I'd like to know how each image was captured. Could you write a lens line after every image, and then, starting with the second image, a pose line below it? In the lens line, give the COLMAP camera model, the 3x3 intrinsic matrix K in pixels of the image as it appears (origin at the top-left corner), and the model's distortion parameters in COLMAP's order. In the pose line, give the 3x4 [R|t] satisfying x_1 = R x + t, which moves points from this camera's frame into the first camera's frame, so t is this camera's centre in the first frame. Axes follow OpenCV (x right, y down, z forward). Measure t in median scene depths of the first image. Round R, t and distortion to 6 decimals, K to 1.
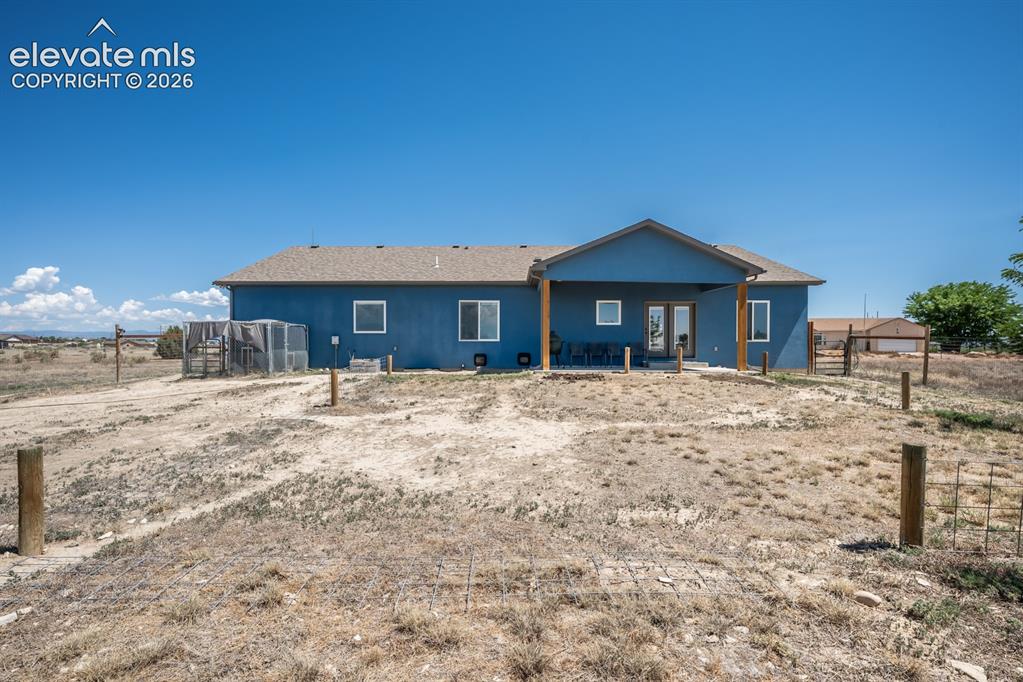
lens RADIAL K [[469.9, 0, 512.4], [0, 469.9, 340.9], [0, 0, 1]] dist [-0.000363, 0.000036]
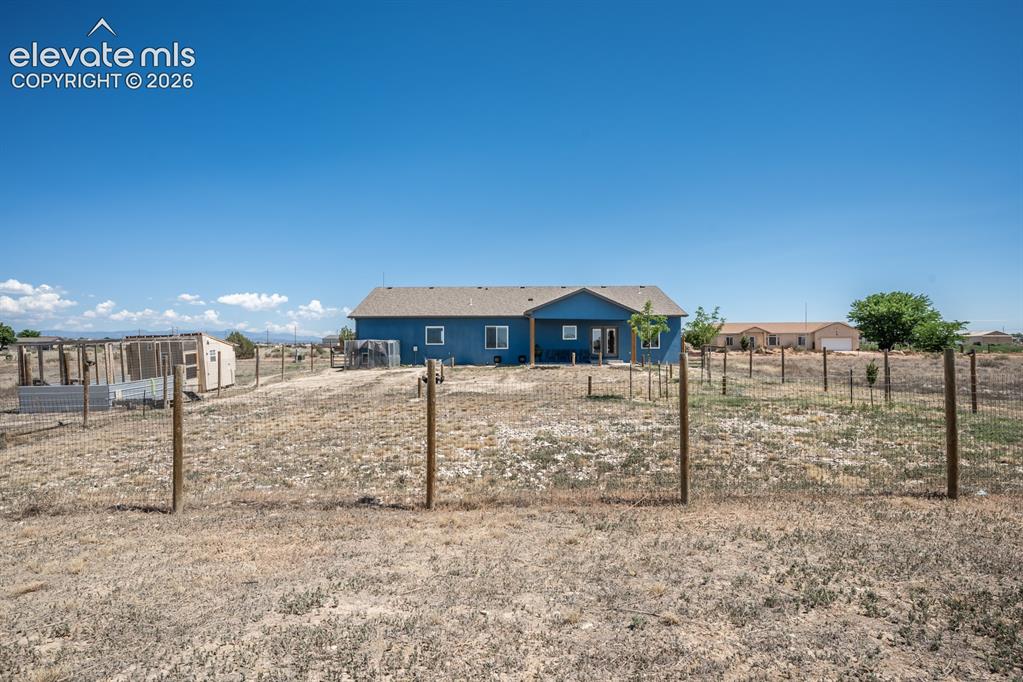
lens RADIAL K [[473.6, 0, 510.8], [0, 473.6, 339.7], [0, 0, 1]] dist [0.000325, -0.000016]
pose [[0.999835, -0.005336, -0.017388, 0.013529], [0.005362, 0.999985, 0.001471, -0.037331], [0.017379, -0.001564, 0.999848, -0.803814]]
